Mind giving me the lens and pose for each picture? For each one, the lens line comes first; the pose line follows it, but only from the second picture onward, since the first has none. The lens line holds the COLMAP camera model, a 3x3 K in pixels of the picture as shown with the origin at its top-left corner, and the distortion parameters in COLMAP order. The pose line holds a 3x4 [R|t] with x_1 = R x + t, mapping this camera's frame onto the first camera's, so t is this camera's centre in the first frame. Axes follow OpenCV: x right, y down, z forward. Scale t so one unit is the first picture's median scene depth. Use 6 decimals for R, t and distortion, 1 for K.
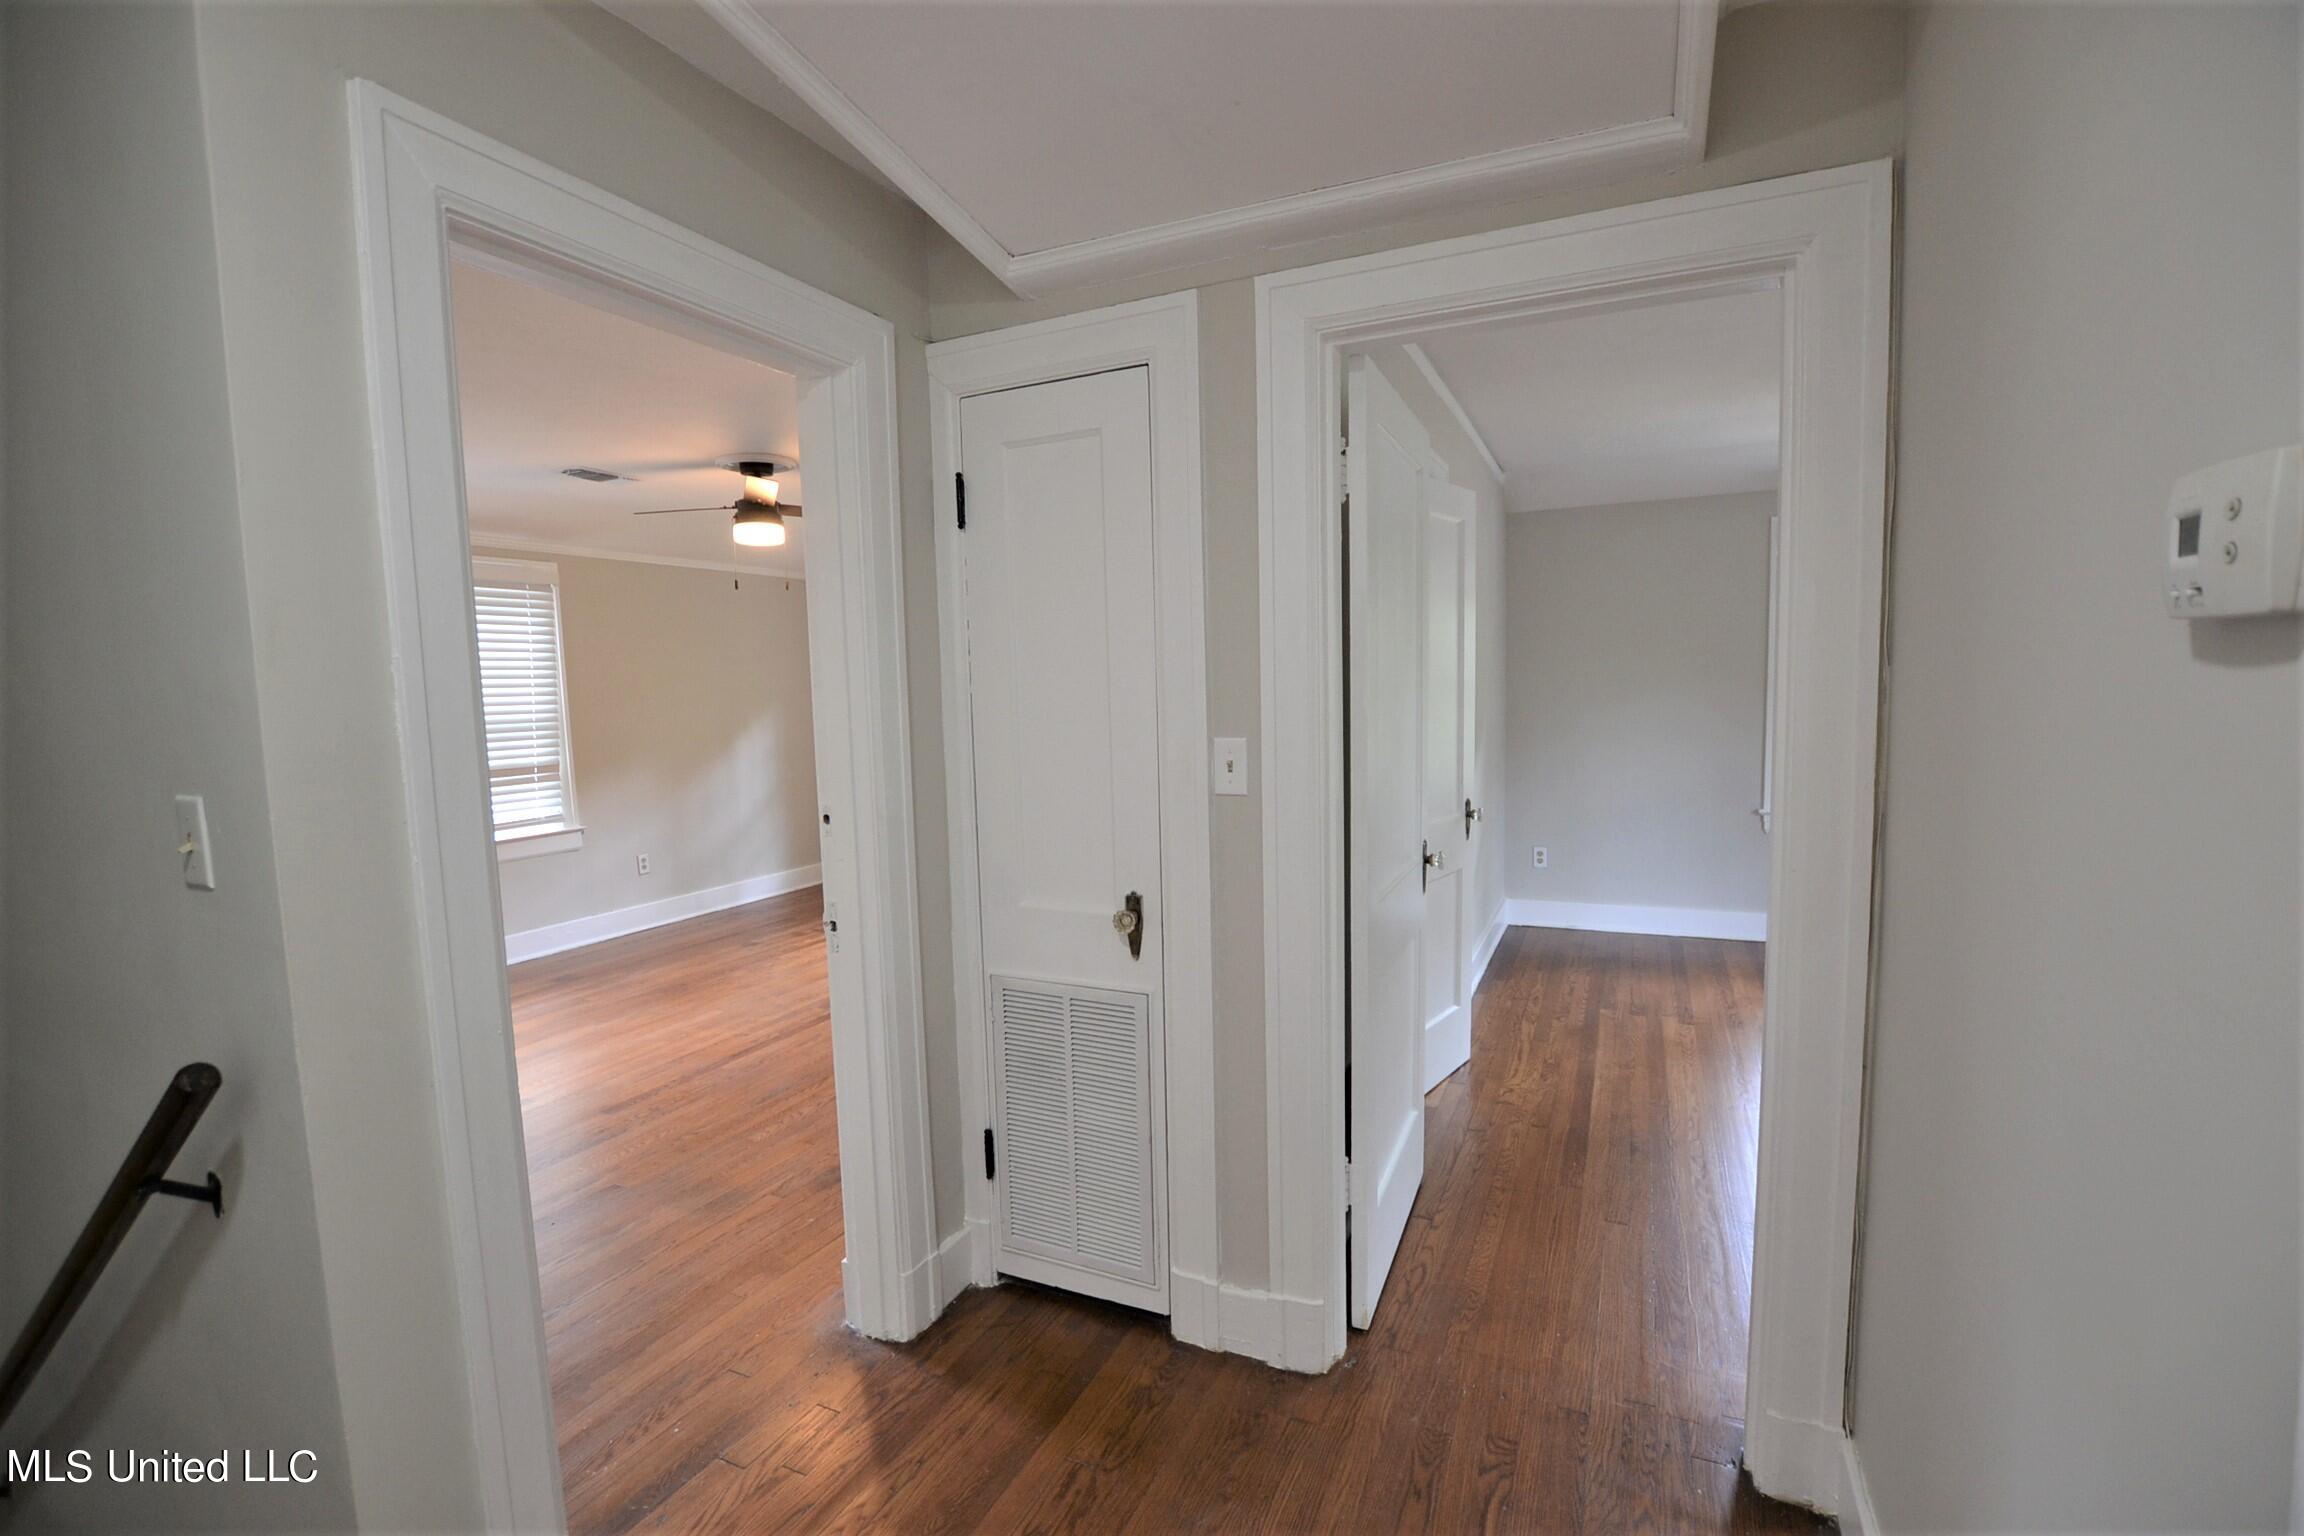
lens RADIAL K [[1061.4, 0, 1152.0], [0, 1061.4, 768.0], [0, 0, 1]] dist [-0.010950, 0.000327]
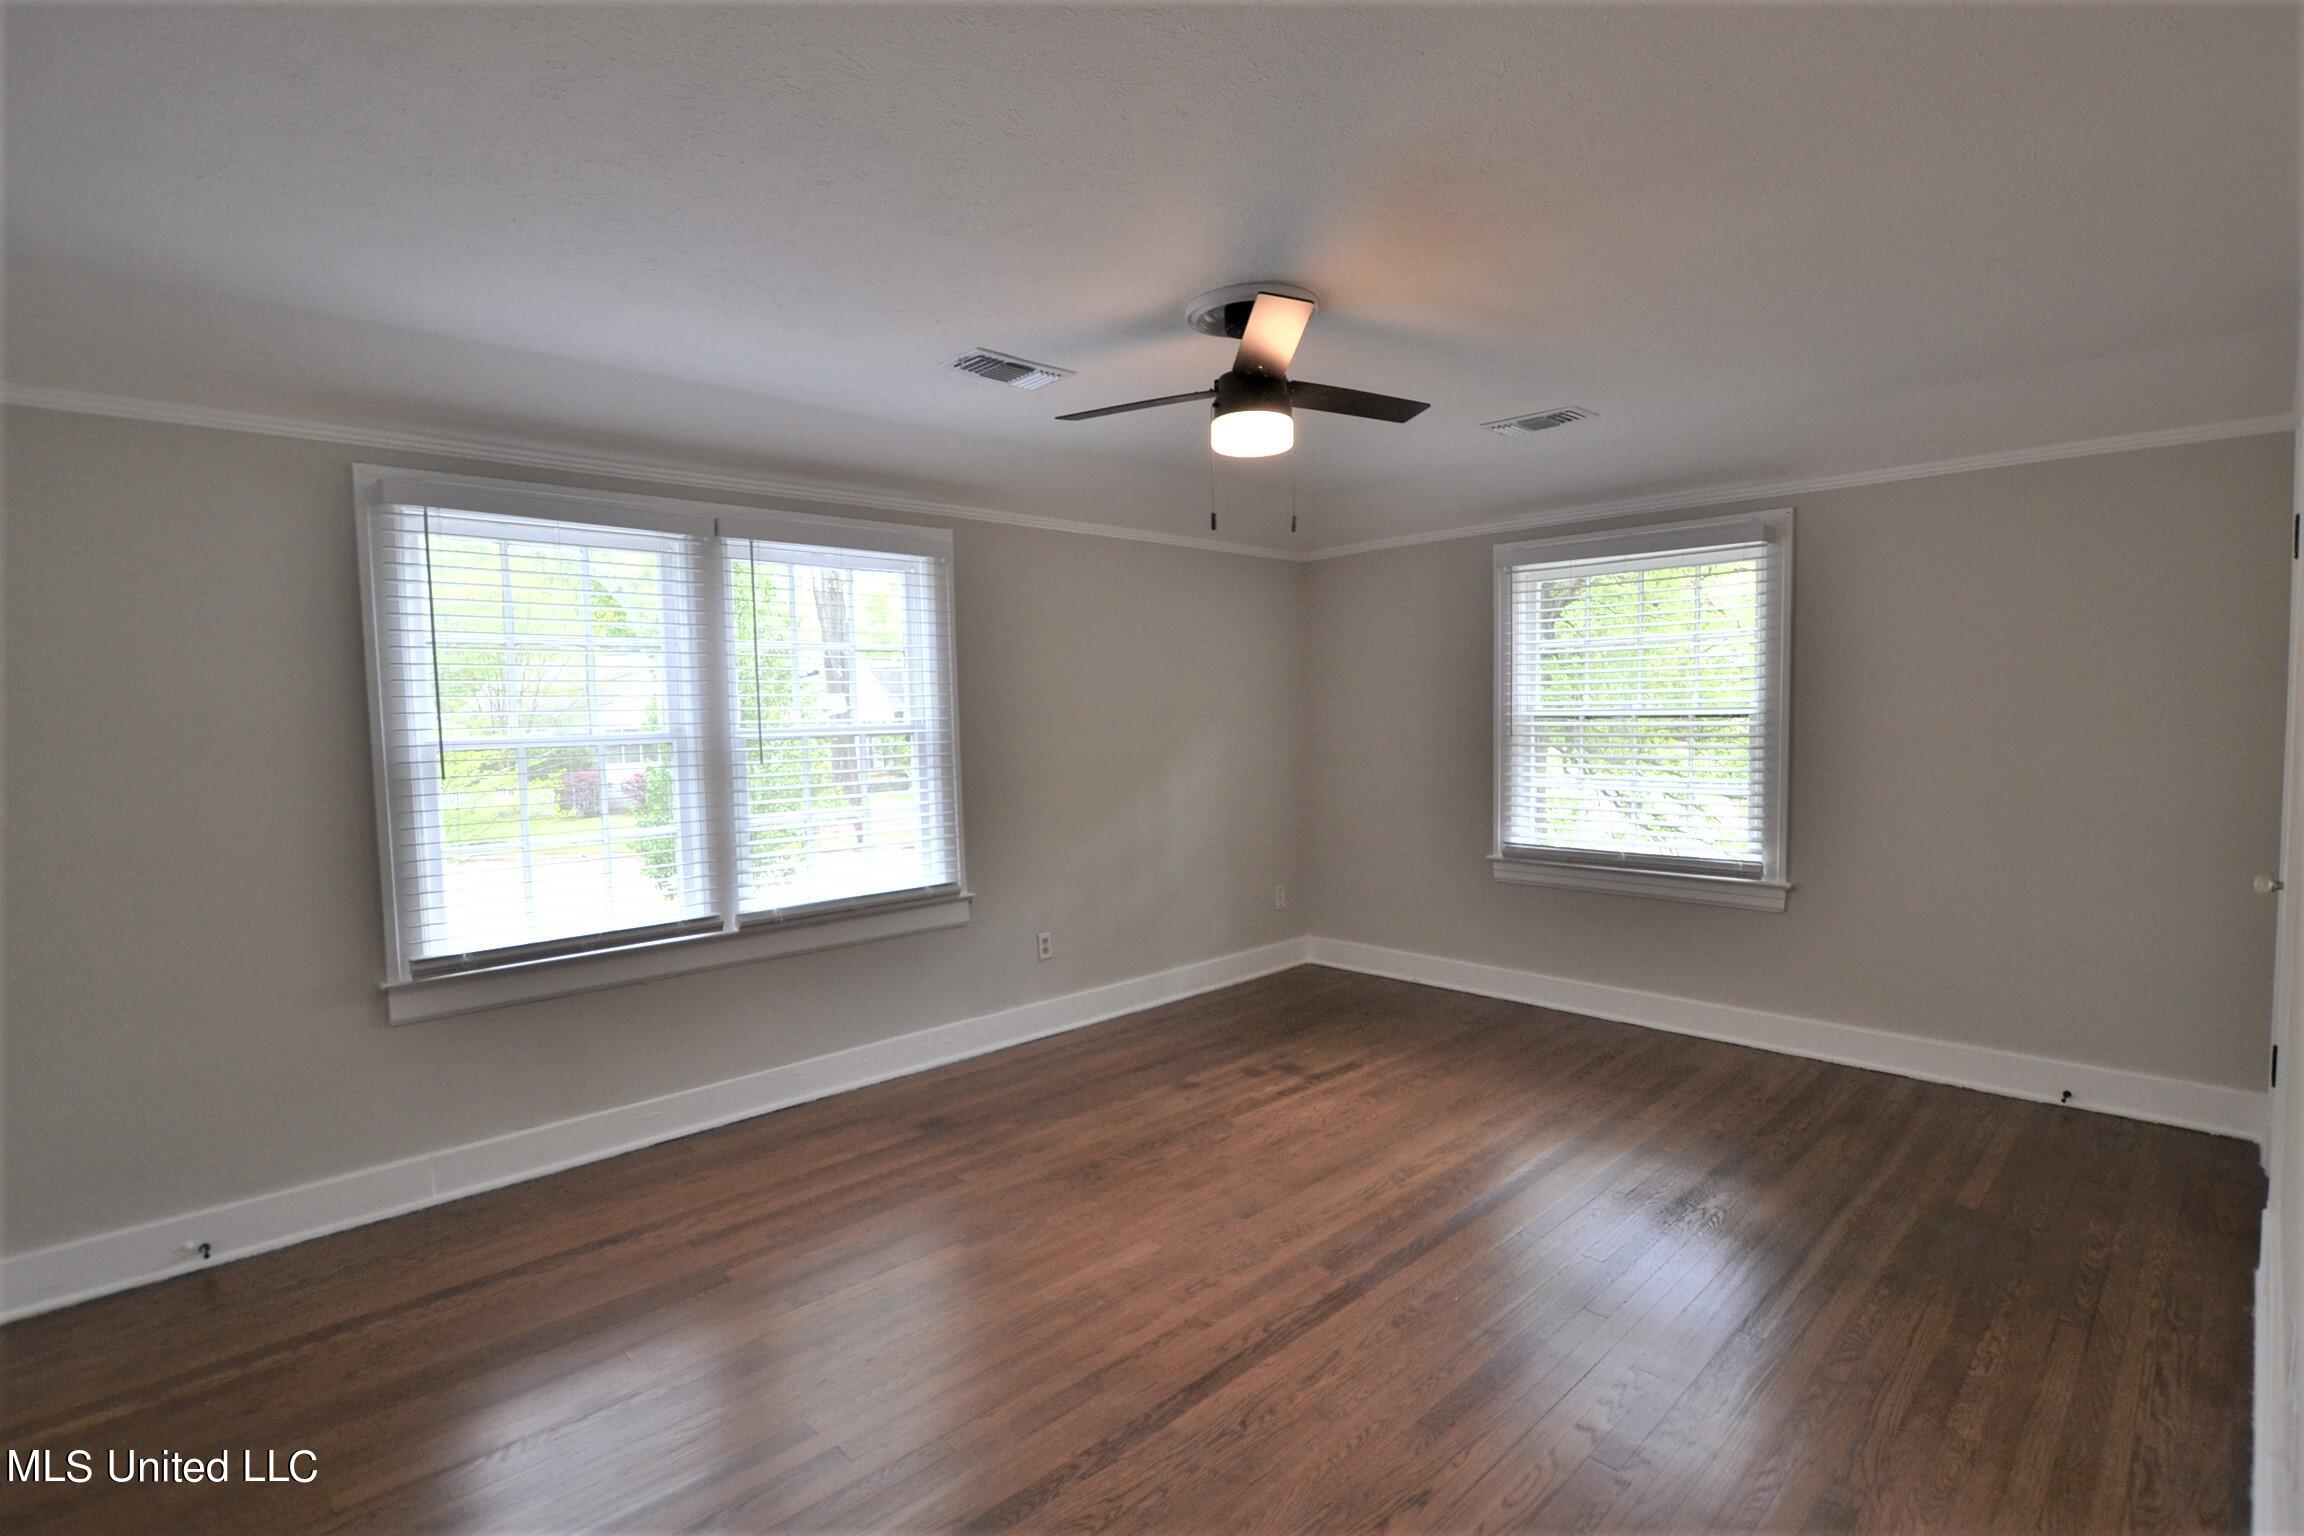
lens RADIAL K [[1058.3, 0, 1152.0], [0, 1058.3, 768.0], [0, 0, 1]] dist [-0.002317, -0.000961]
pose [[0.940012, 0.028466, -0.339951, -0.207133], [-0.034572, 0.999331, -0.011919, -0.030066], [0.339384, 0.022957, 0.940368, 0.417091]]
